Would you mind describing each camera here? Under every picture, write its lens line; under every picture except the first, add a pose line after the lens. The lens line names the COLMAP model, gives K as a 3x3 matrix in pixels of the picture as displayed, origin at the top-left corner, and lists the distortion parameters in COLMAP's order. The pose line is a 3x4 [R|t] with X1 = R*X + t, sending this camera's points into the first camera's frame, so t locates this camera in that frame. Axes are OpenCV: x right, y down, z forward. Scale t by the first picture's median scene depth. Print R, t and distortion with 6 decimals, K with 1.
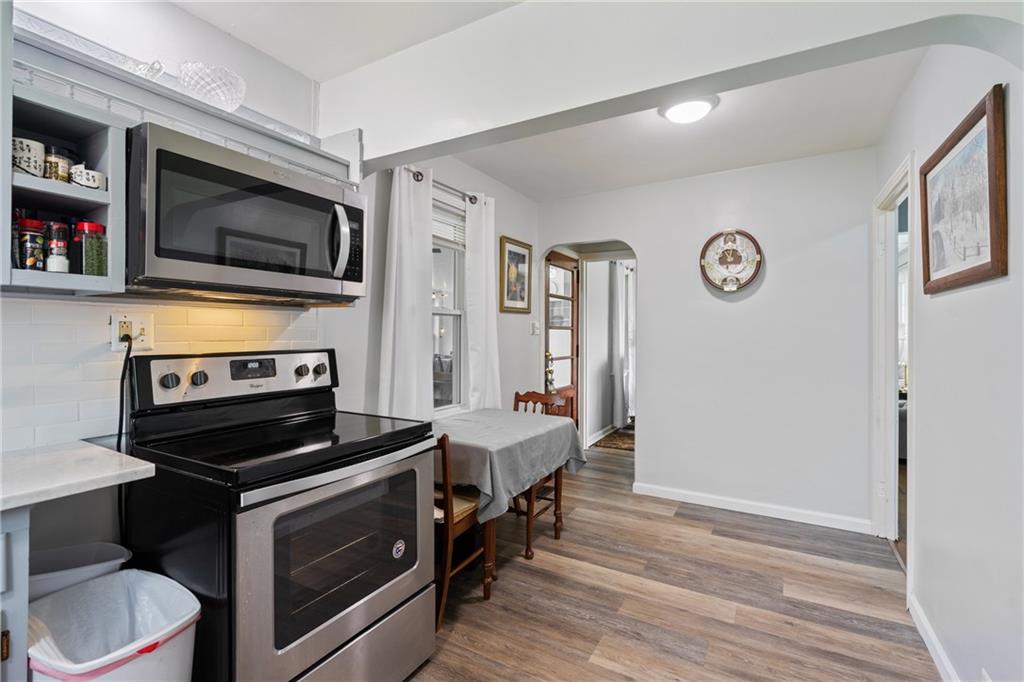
lens RADIAL K [[464.1, 0, 512.3], [0, 464.1, 328.4], [0, 0, 1]] dist [-0.001842, -0.000045]
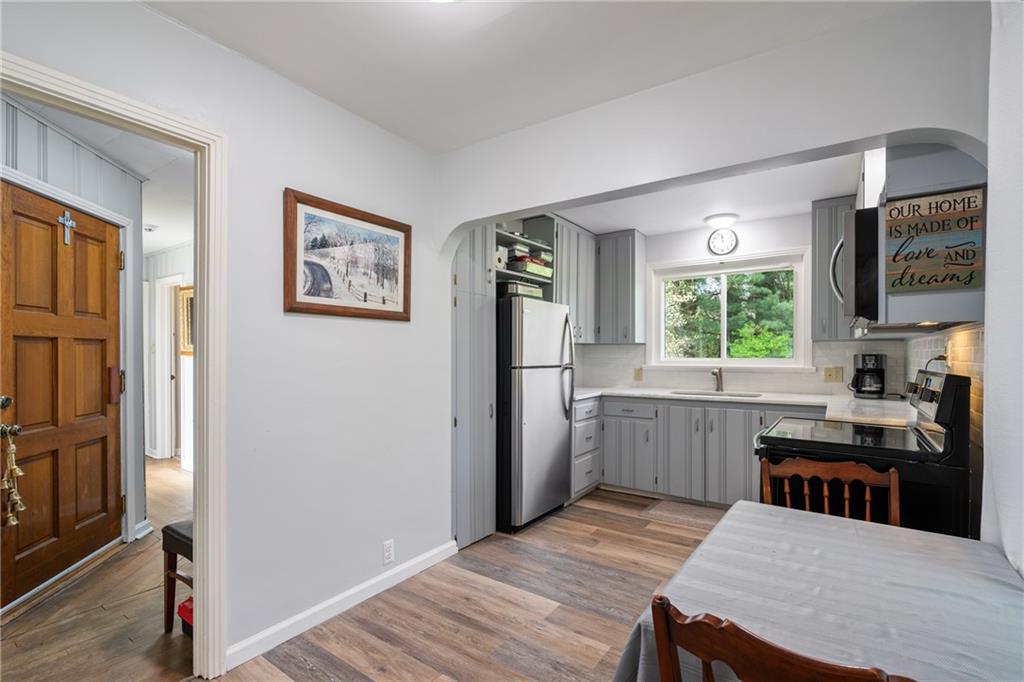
lens RADIAL K [[465.7, 0, 513.3], [0, 465.7, 355.5], [0, 0, 1]] dist [-0.001434, -0.000017]
pose [[-0.995785, -0.009481, 0.091225, 0.214700], [-0.009742, 0.999950, -0.002421, 0.017744], [-0.091198, -0.003300, -0.995827, 1.518475]]
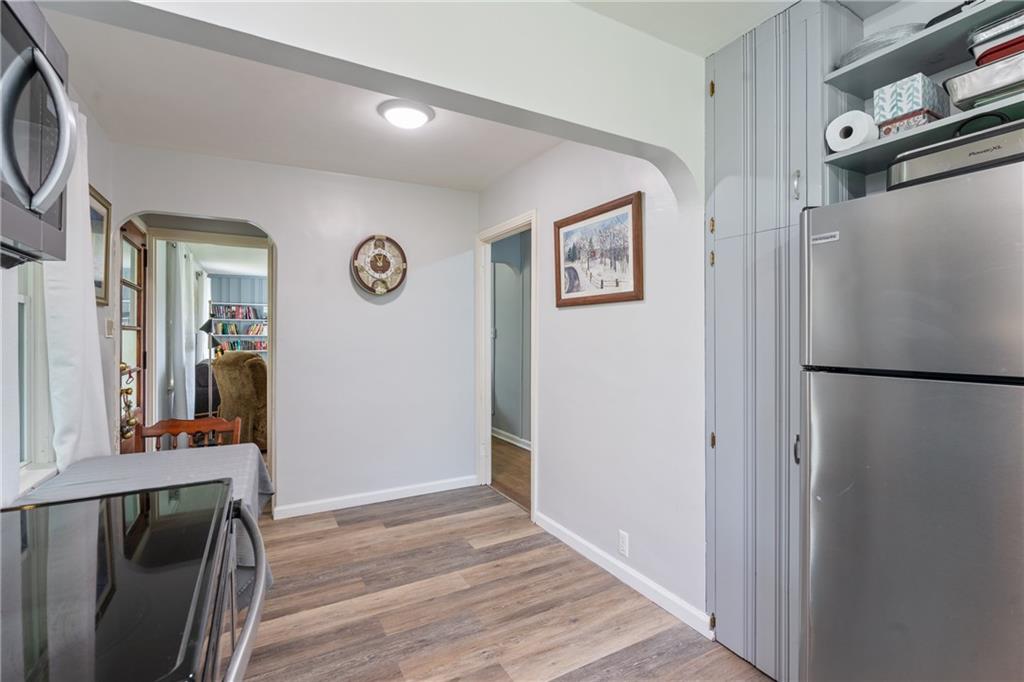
lens RADIAL K [[466.4, 0, 512.1], [0, 466.4, 333.9], [0, 0, 1]] dist [-0.001180, 0.000057]
pose [[0.515721, -0.003043, 0.856751, -0.366586], [-0.002995, 0.999981, 0.005354, 0.003705], [-0.856751, -0.005327, 0.515702, 0.258367]]
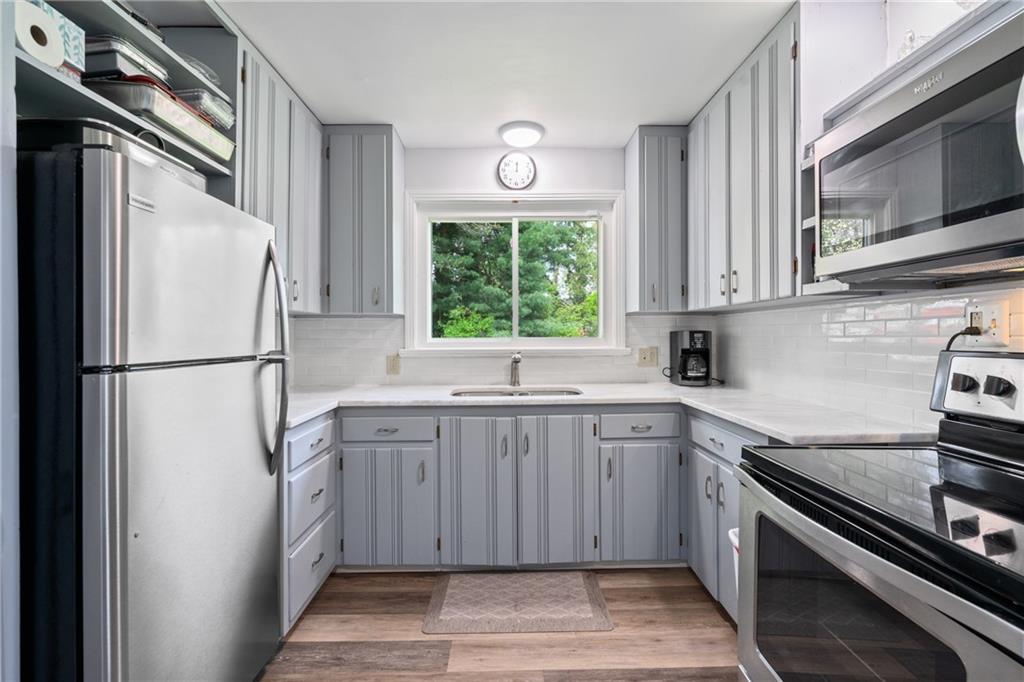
lens RADIAL K [[460.6, 0, 511.0], [0, 460.6, 336.0], [0, 0, 1]] dist [-0.005632, 0.000345]
pose [[-0.863124, -0.004489, -0.504972, 0.215116], [0.000275, 0.999956, -0.009358, 0.022473], [0.504992, -0.008216, -0.863085, 0.777623]]
